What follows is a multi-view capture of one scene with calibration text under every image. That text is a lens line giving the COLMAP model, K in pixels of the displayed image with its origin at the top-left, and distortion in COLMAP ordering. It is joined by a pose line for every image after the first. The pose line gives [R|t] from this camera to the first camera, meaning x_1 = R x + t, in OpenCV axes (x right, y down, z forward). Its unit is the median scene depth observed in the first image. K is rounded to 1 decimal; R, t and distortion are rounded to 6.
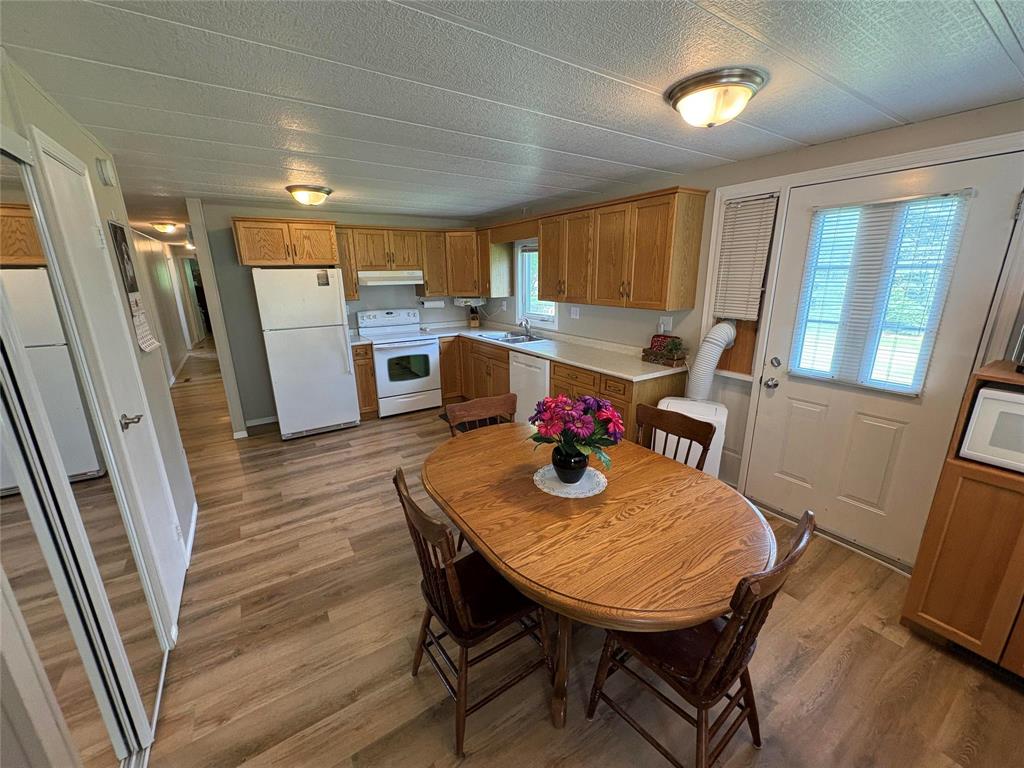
lens RADIAL K [[406.4, 0, 513.0], [0, 406.4, 383.7], [0, 0, 1]] dist [-0.001243, 0.000407]
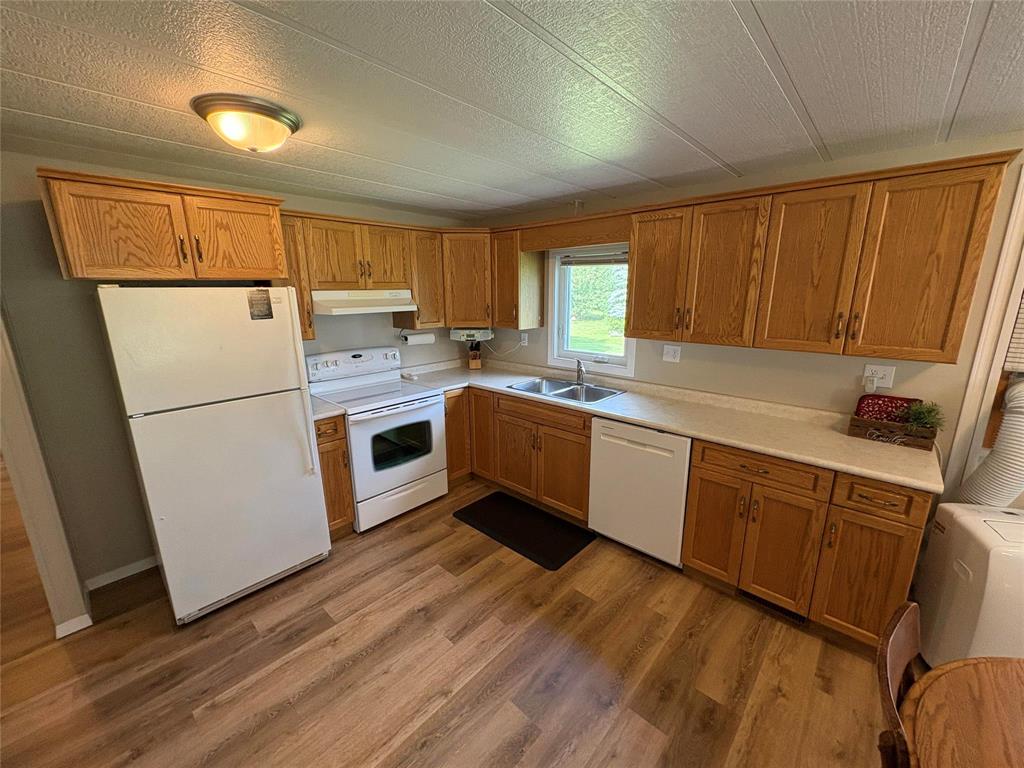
lens RADIAL K [[406.4, 0, 513.7], [0, 406.4, 384.1], [0, 0, 1]] dist [-0.001243, 0.000407]
pose [[0.969822, -0.048385, 0.238964, -0.243233], [0.057594, 0.997837, -0.031704, -0.105747], [-0.236913, 0.044510, 0.970511, 0.362674]]
